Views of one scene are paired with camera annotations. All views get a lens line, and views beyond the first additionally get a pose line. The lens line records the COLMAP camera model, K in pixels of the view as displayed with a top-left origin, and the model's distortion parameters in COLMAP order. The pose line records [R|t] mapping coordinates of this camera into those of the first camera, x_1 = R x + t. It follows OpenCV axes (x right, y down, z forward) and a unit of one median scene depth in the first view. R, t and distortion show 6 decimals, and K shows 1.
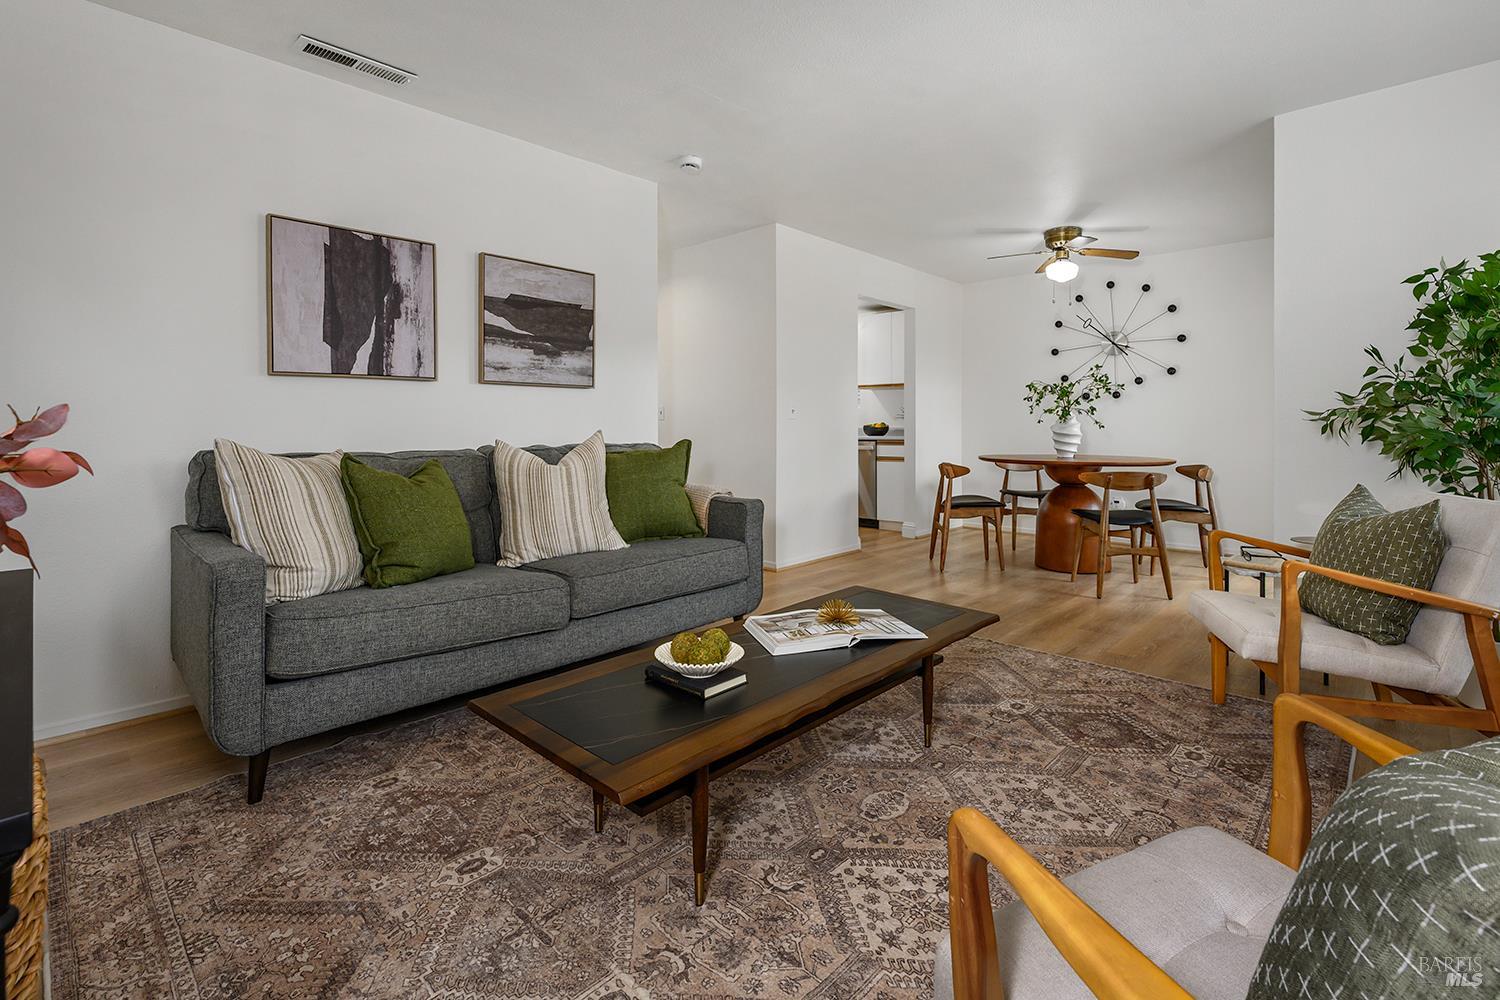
lens RADIAL K [[681.5, 0, 753.3], [0, 681.5, 424.3], [0, 0, 1]] dist [-0.000336, -0.000067]
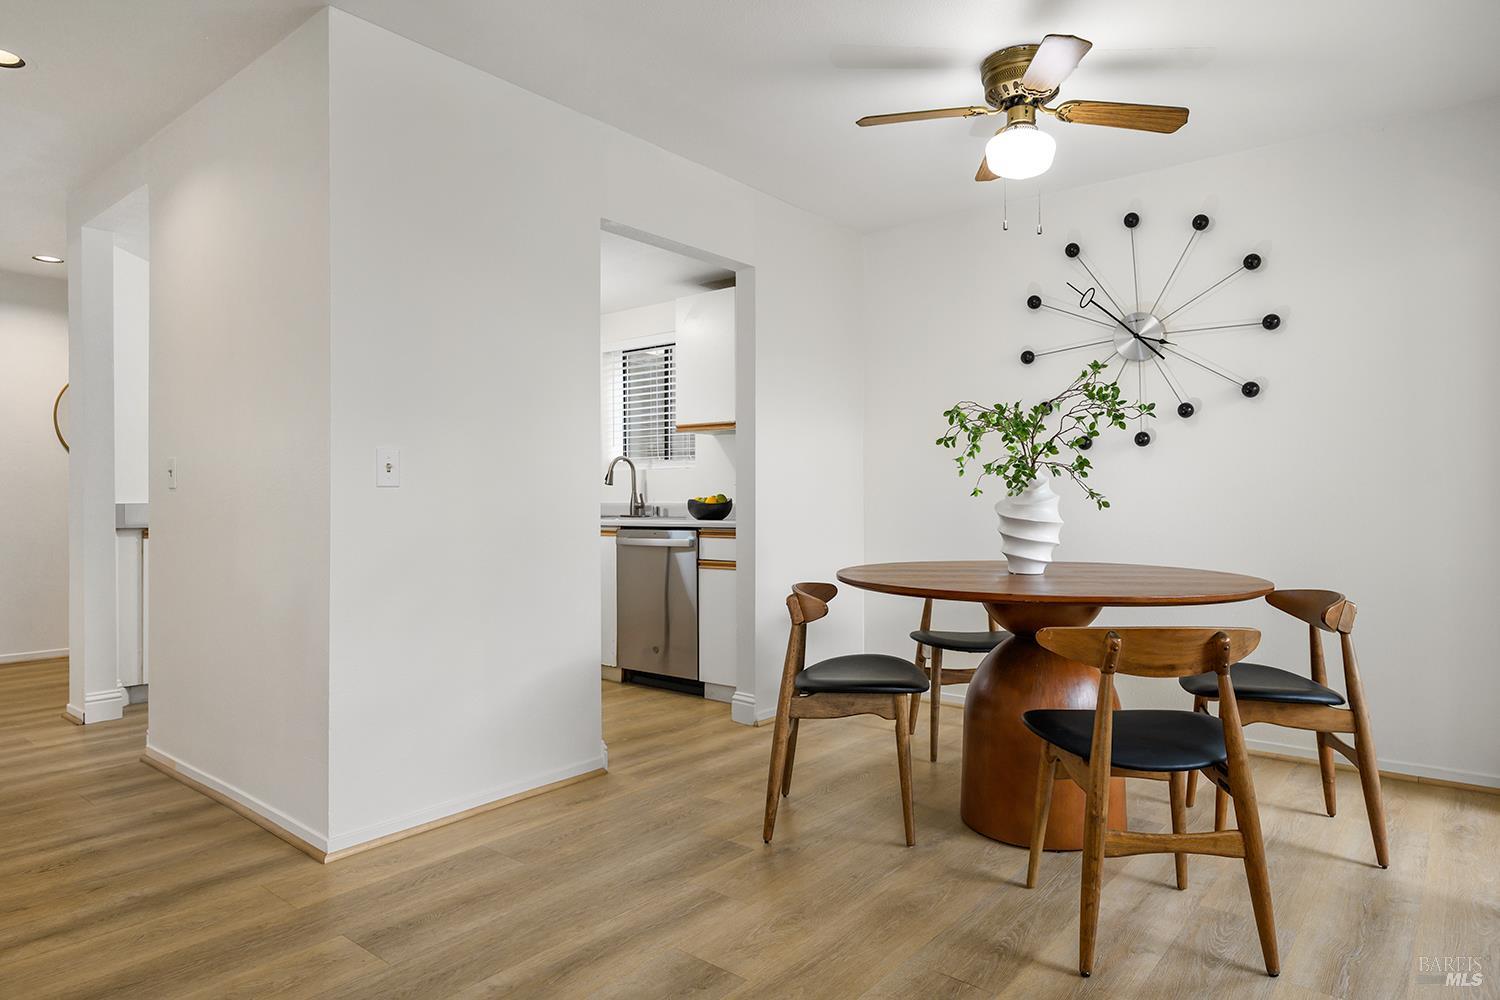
lens RADIAL K [[877.9, 0, 752.3], [0, 877.9, 505.5], [0, 0, 1]] dist [-0.002074, -0.000749]
pose [[0.998156, -0.002083, 0.060657, 0.238735], [0.001438, 0.999942, 0.010666, -0.001823], [-0.060676, -0.010559, 0.998102, 0.429686]]
